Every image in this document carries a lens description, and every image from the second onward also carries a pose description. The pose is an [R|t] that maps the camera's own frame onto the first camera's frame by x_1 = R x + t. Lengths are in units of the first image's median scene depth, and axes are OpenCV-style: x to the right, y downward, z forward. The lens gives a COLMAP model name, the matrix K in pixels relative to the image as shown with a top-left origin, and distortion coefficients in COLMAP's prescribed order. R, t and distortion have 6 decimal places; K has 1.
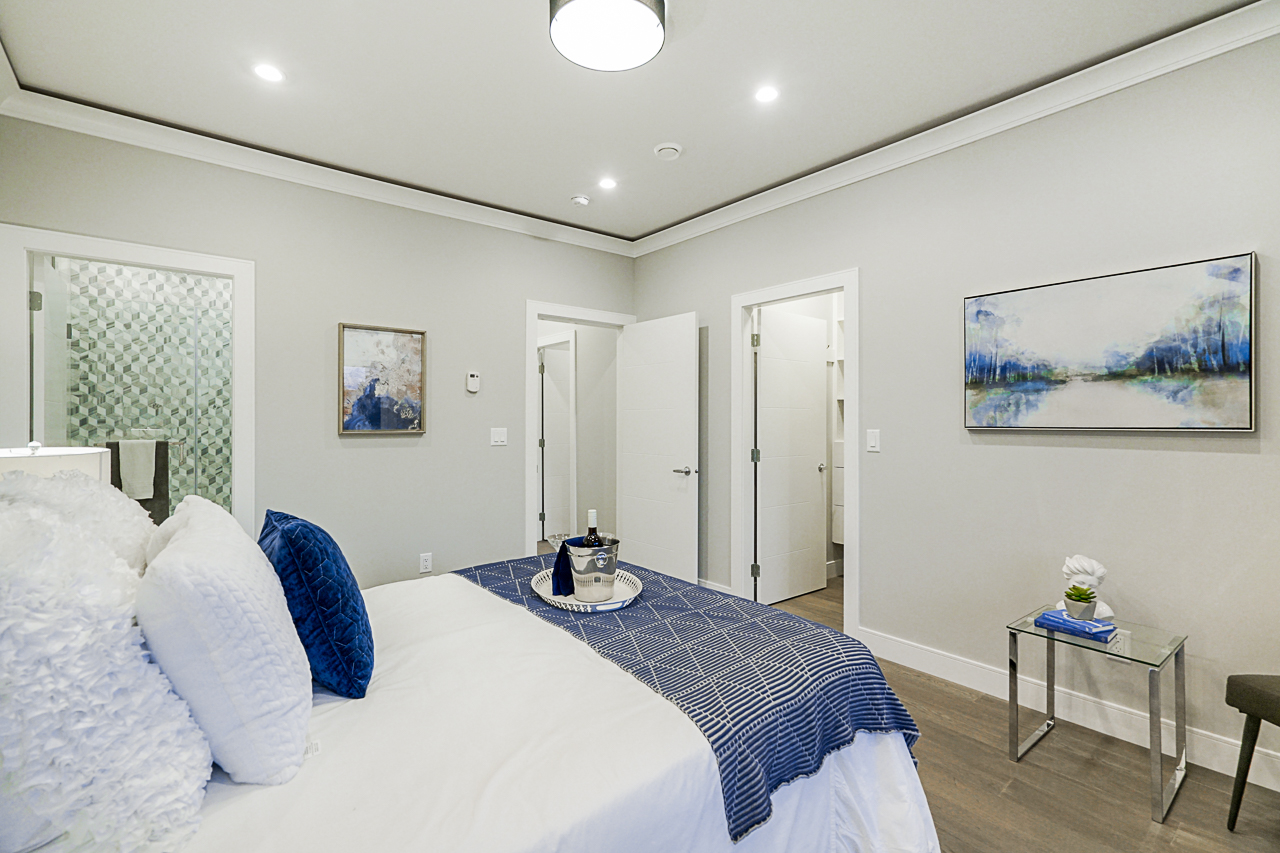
lens RADIAL K [[577.8, 0, 637.1], [0, 577.8, 425.1], [0, 0, 1]] dist [-0.009435, 0.008804]
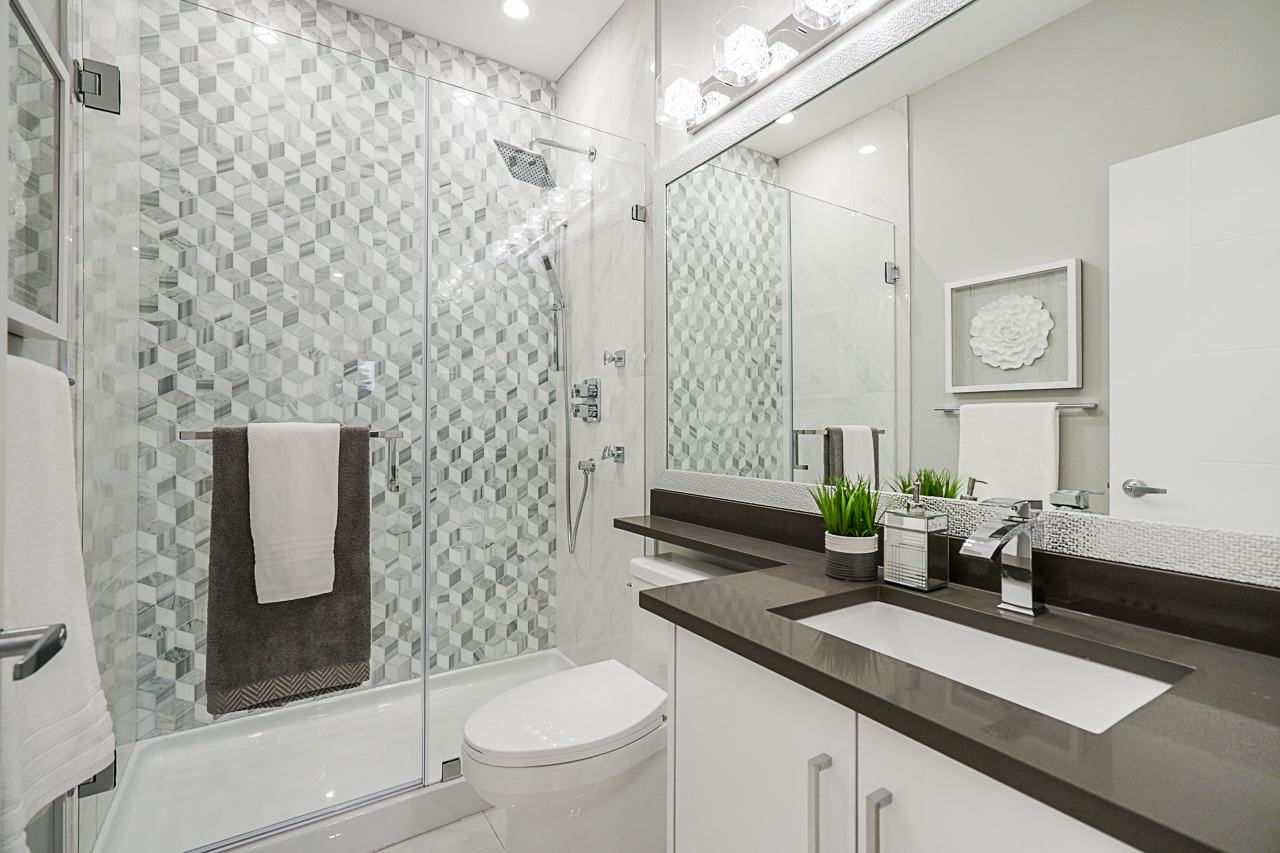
lens RADIAL K [[577.8, 0, 635.0], [0, 577.8, 420.8], [0, 0, 1]] dist [-0.009435, 0.008804]
pose [[0.992088, -0.001363, -0.125534, -0.546552], [0.000178, 0.999955, -0.009458, 0.024249], [0.125541, 0.009360, 0.992044, 0.603377]]
